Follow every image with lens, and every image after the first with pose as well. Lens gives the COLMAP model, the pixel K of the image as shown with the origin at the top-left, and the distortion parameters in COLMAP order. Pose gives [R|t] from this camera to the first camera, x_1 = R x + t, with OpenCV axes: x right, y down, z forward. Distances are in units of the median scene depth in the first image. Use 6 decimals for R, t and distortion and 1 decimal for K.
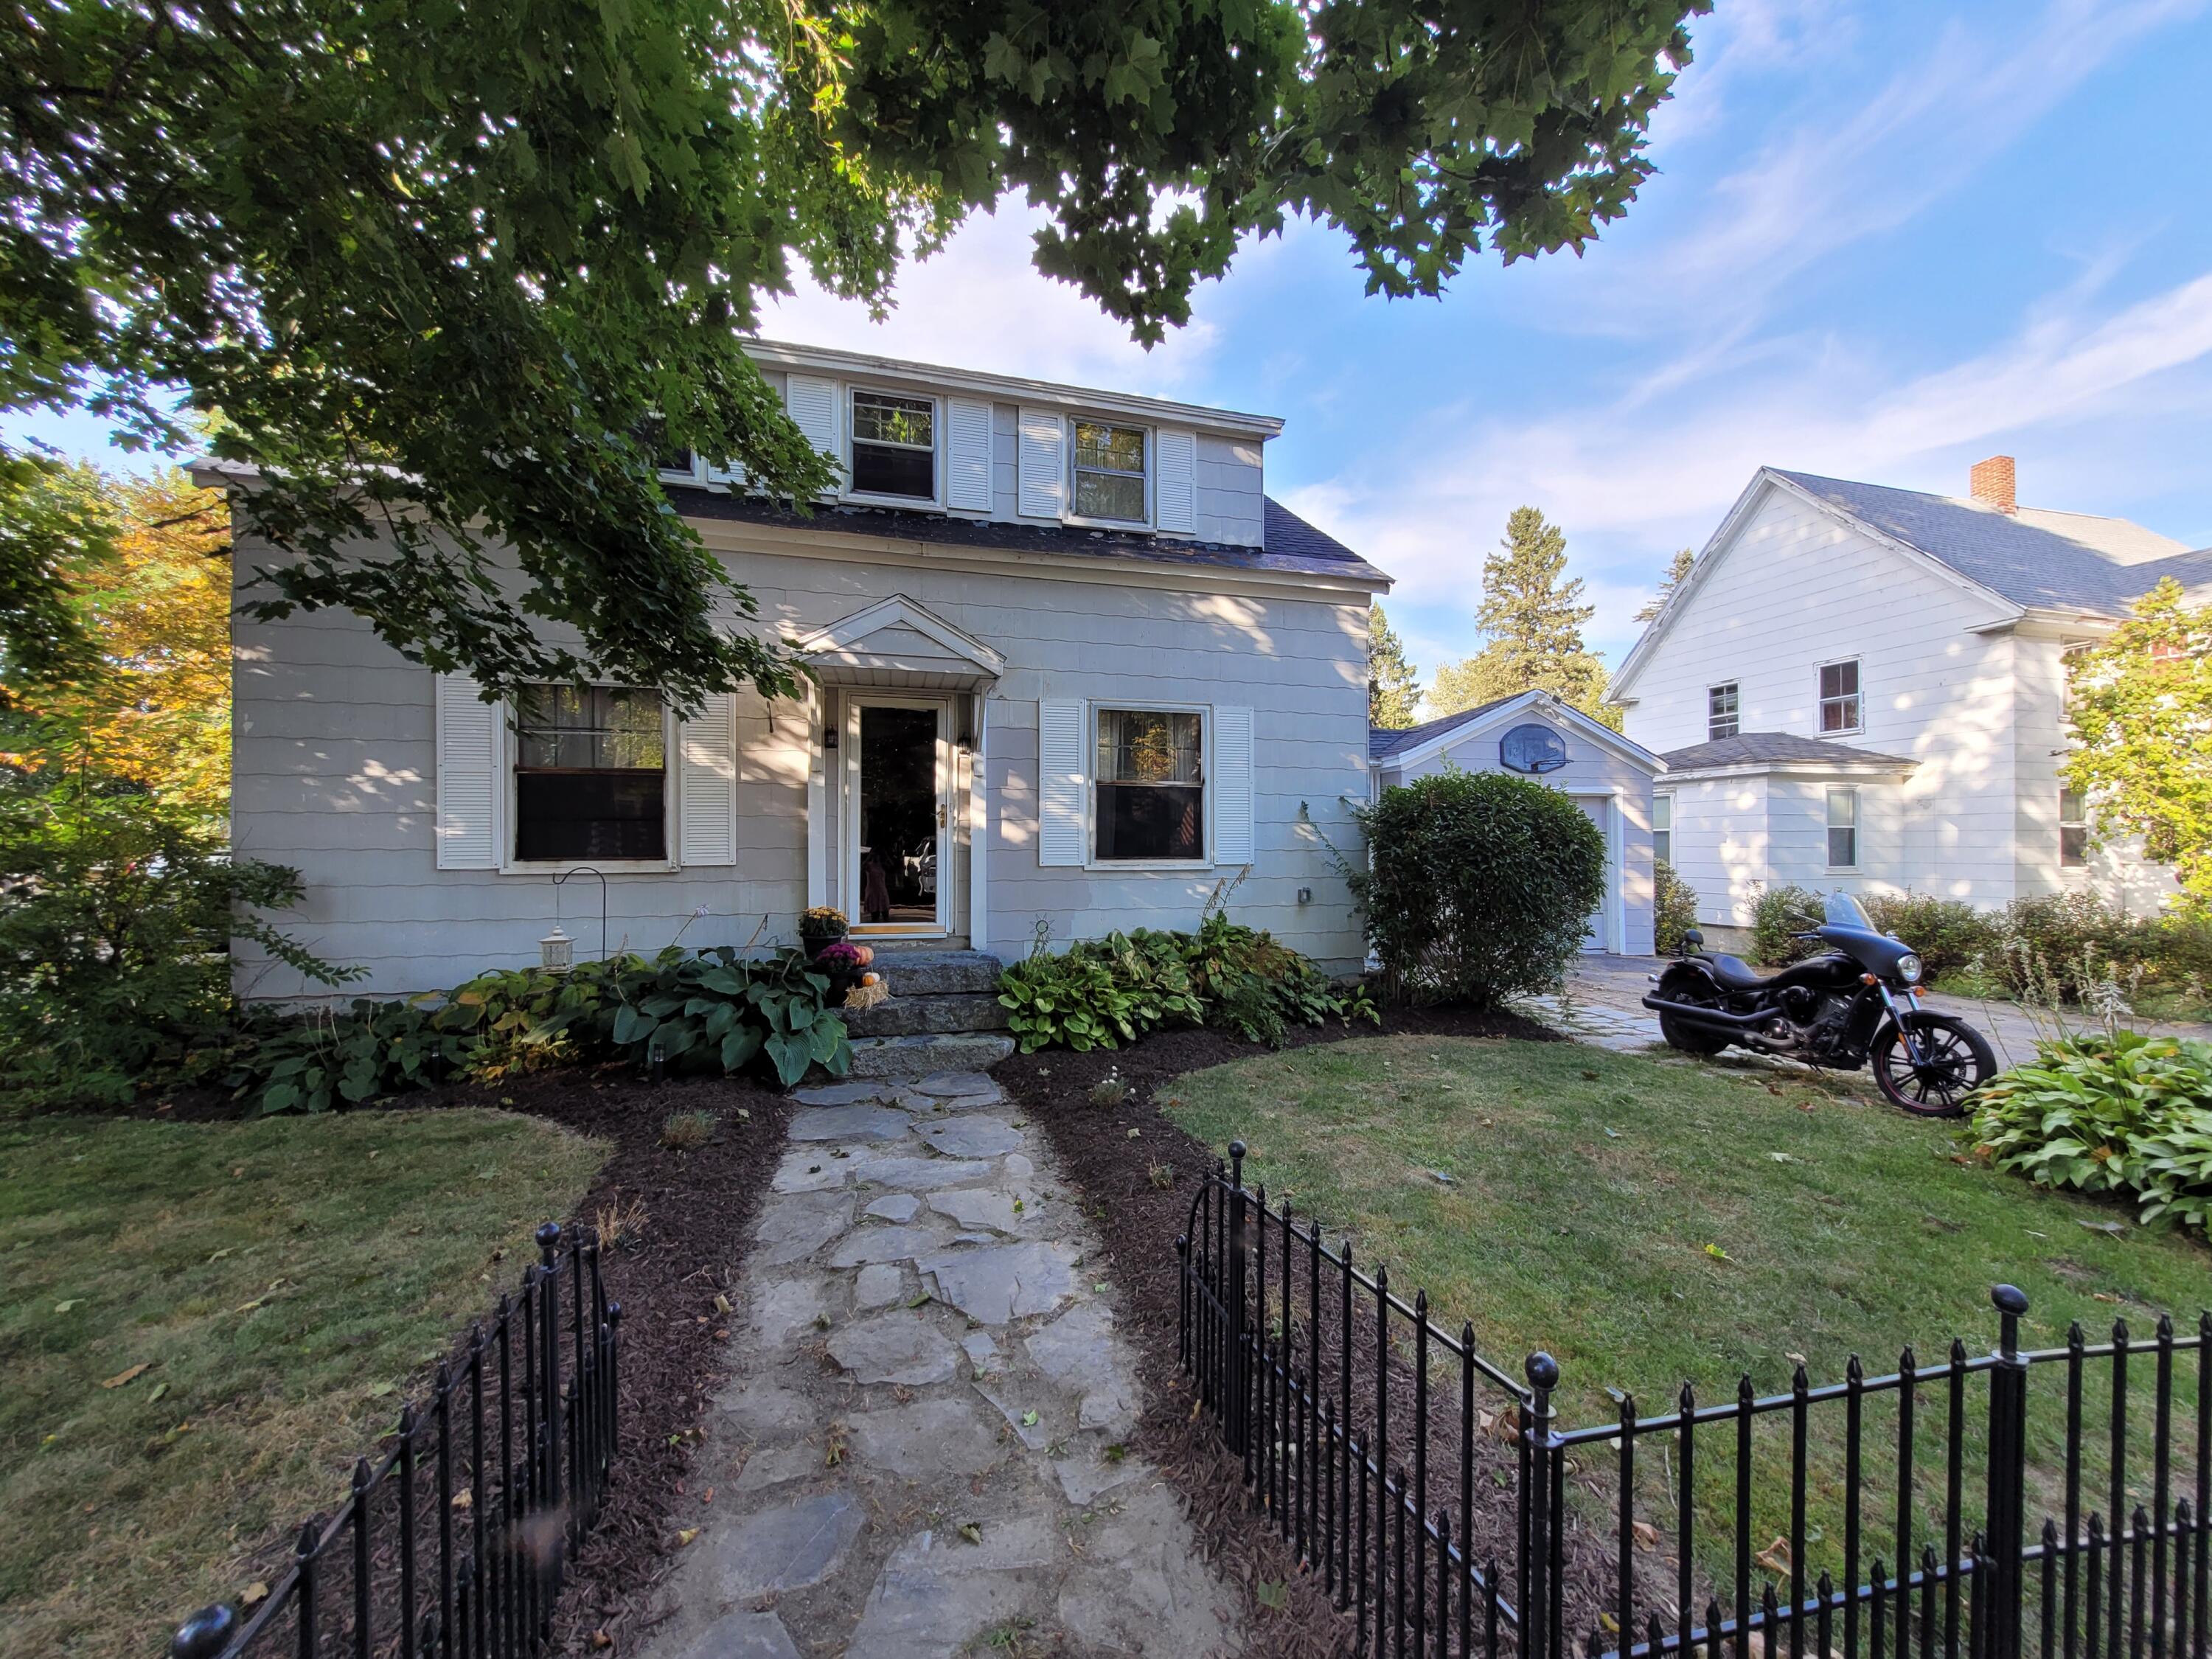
lens RADIAL K [[860.6, 0, 1122.0], [0, 860.6, 844.6], [0, 0, 1]] dist [0.002580, -0.001461]
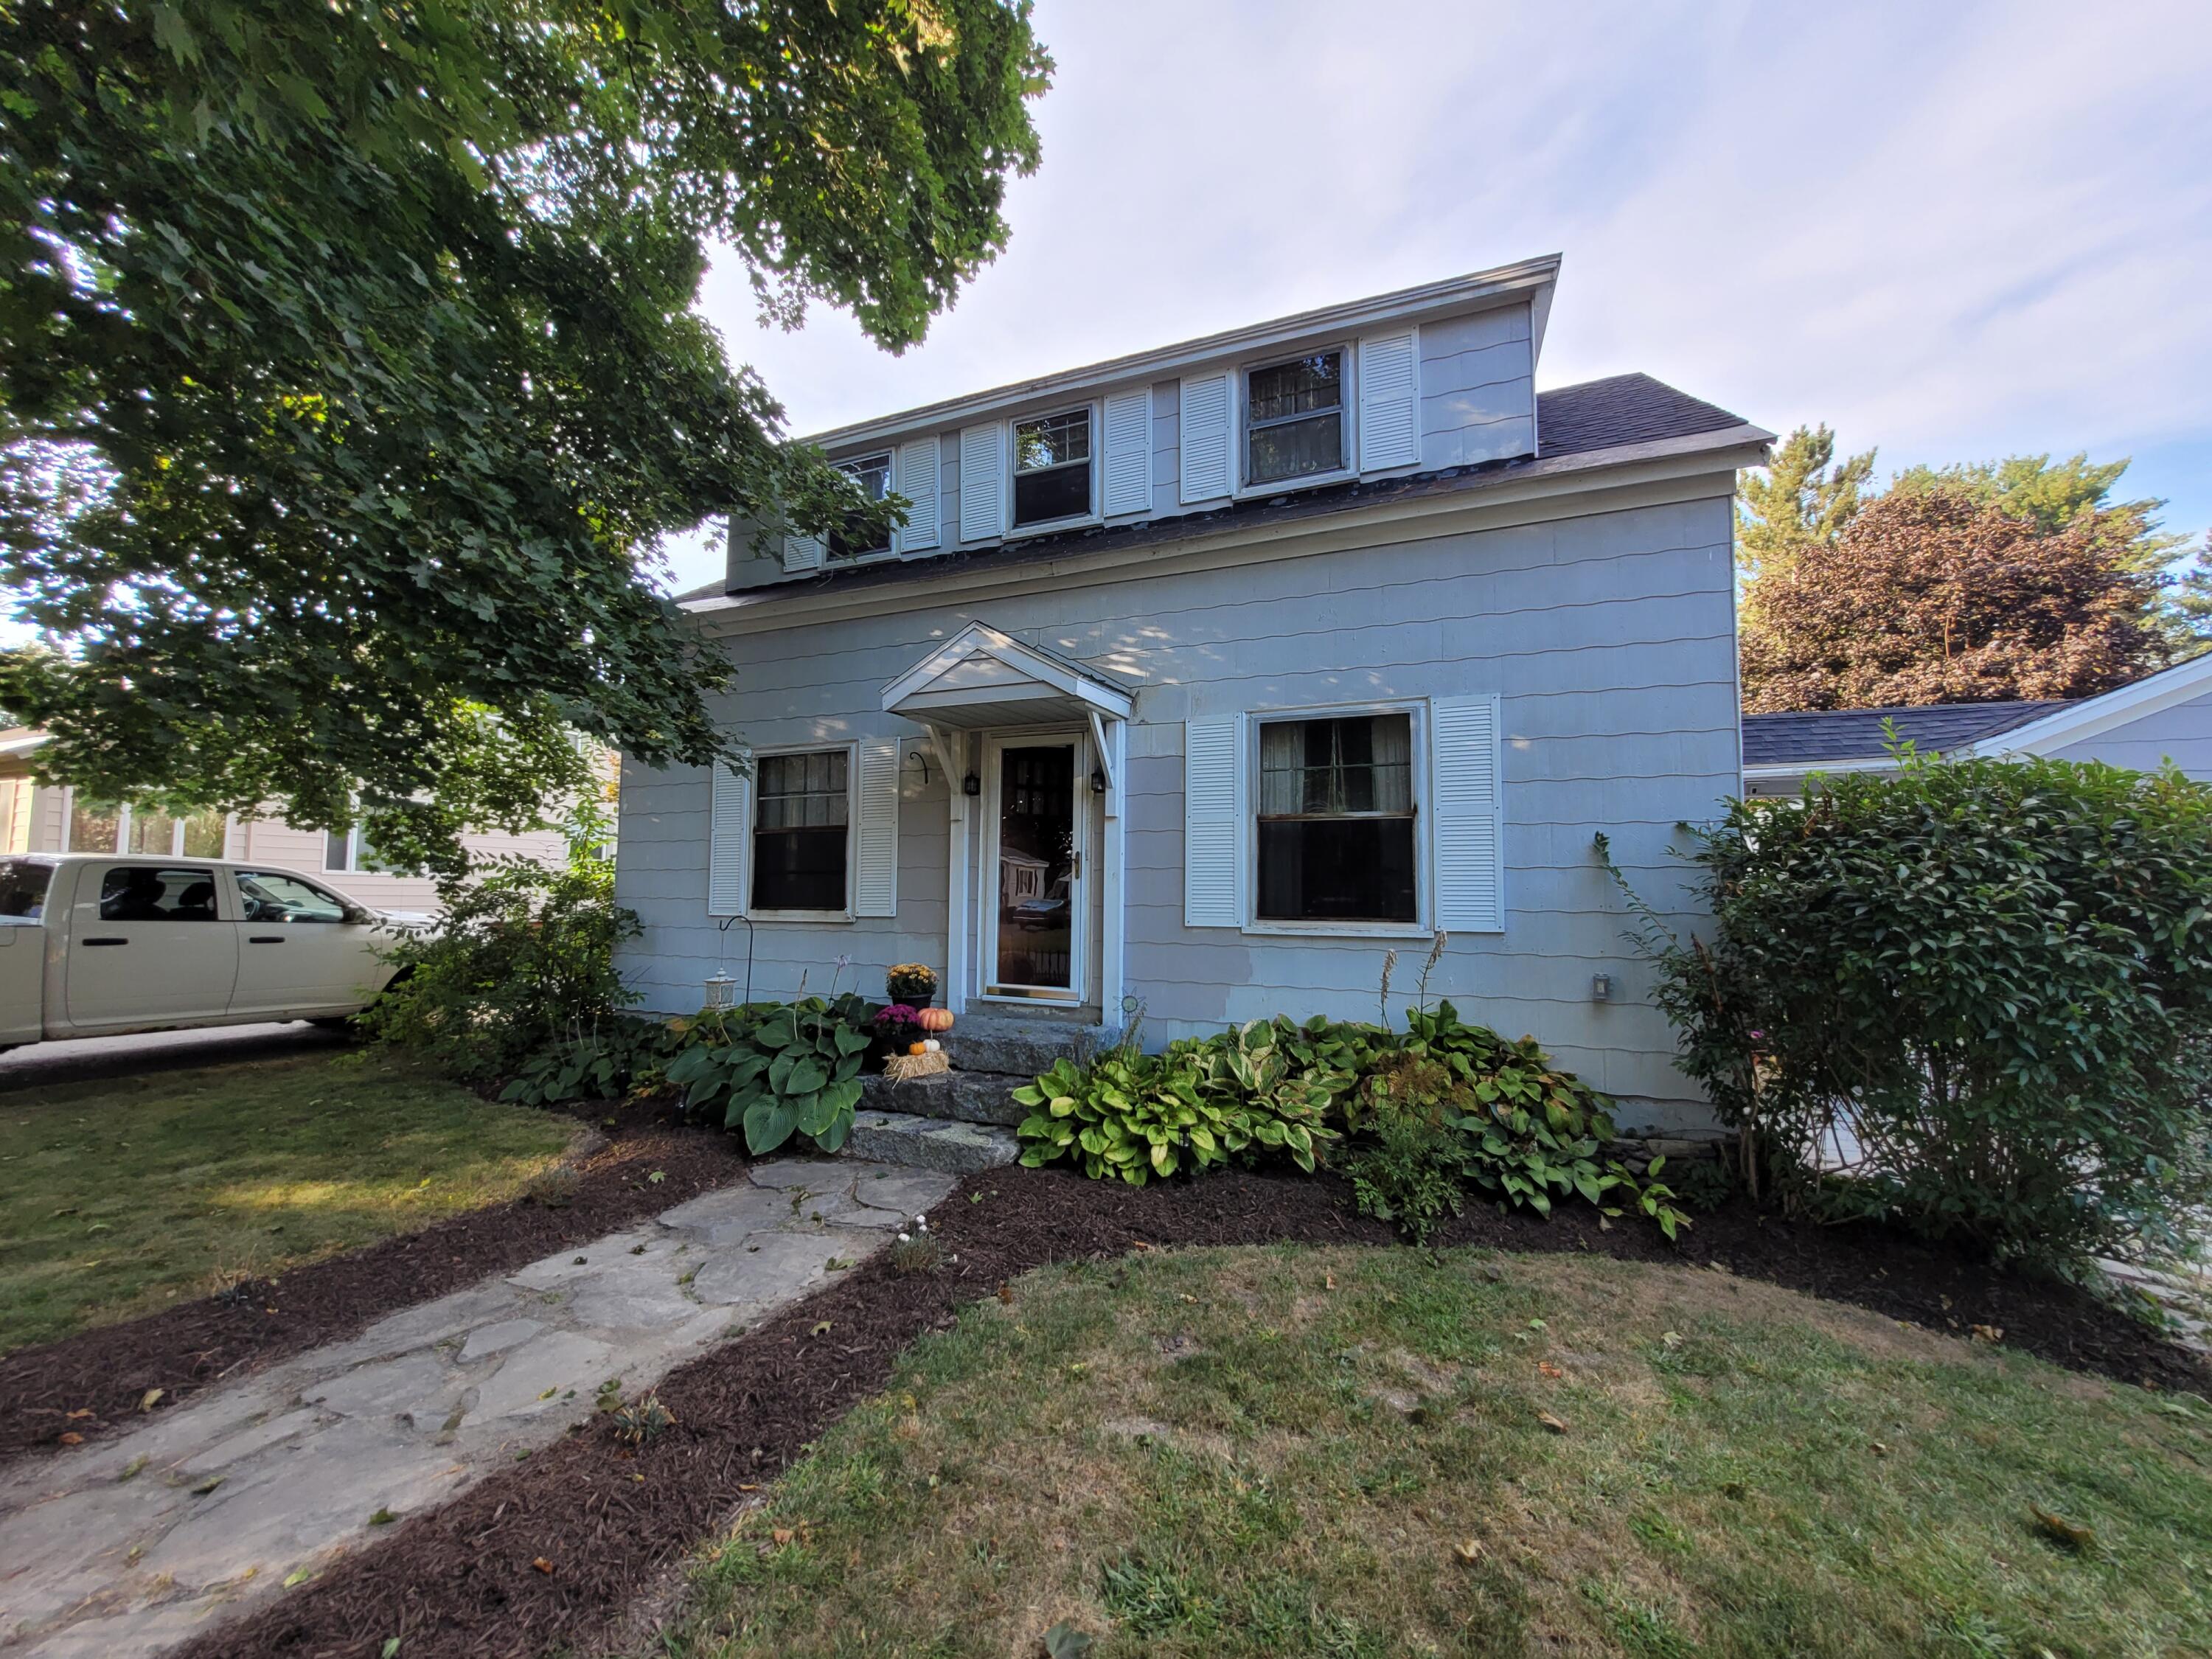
lens RADIAL K [[860.6, 0, 1113.1], [0, 860.6, 850.6], [0, 0, 1]] dist [0.002580, -0.001461]
pose [[0.788574, -0.026502, -0.614369, 0.339246], [-0.007313, 0.998596, -0.052463, -0.002936], [0.614897, 0.045864, 0.787273, 0.324438]]
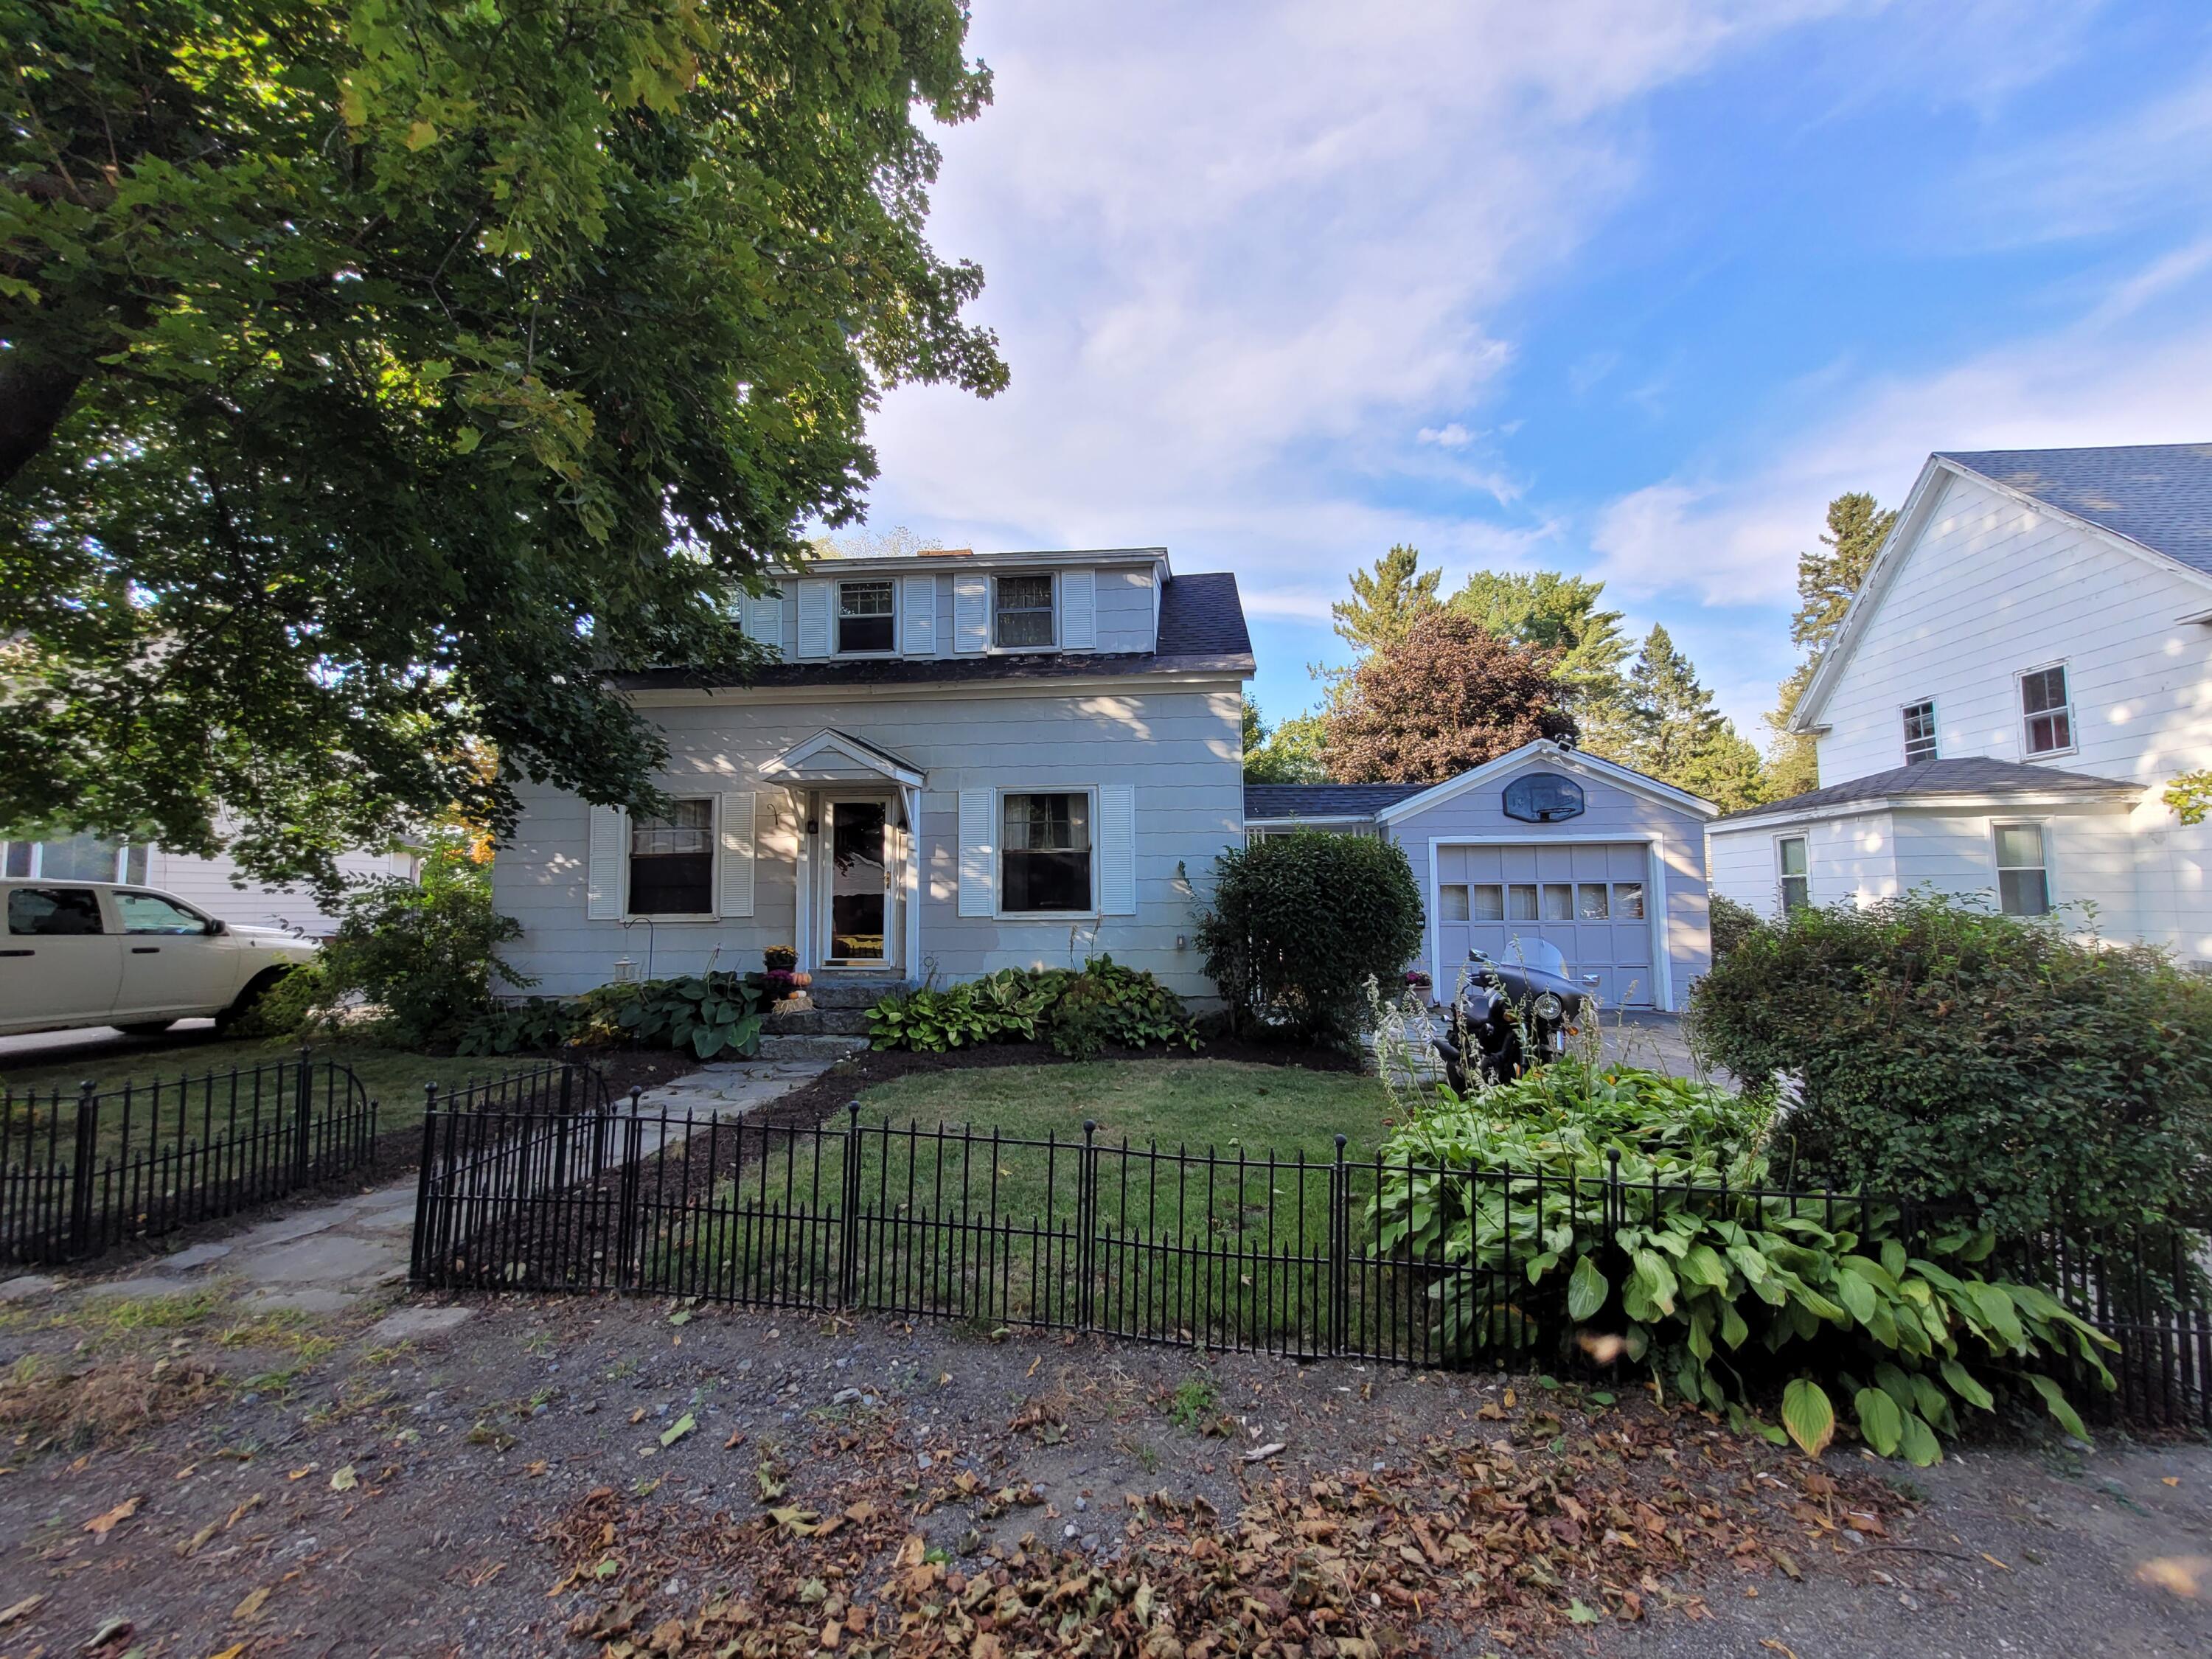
lens RADIAL K [[860.6, 0, 1116.6], [0, 860.6, 843.5], [0, 0, 1]] dist [0.002580, -0.001461]
pose [[0.939644, -0.032569, -0.340601, 0.572843], [0.010075, 0.997661, -0.067605, 0.004574], [0.342006, 0.060093, 0.937774, -0.149967]]
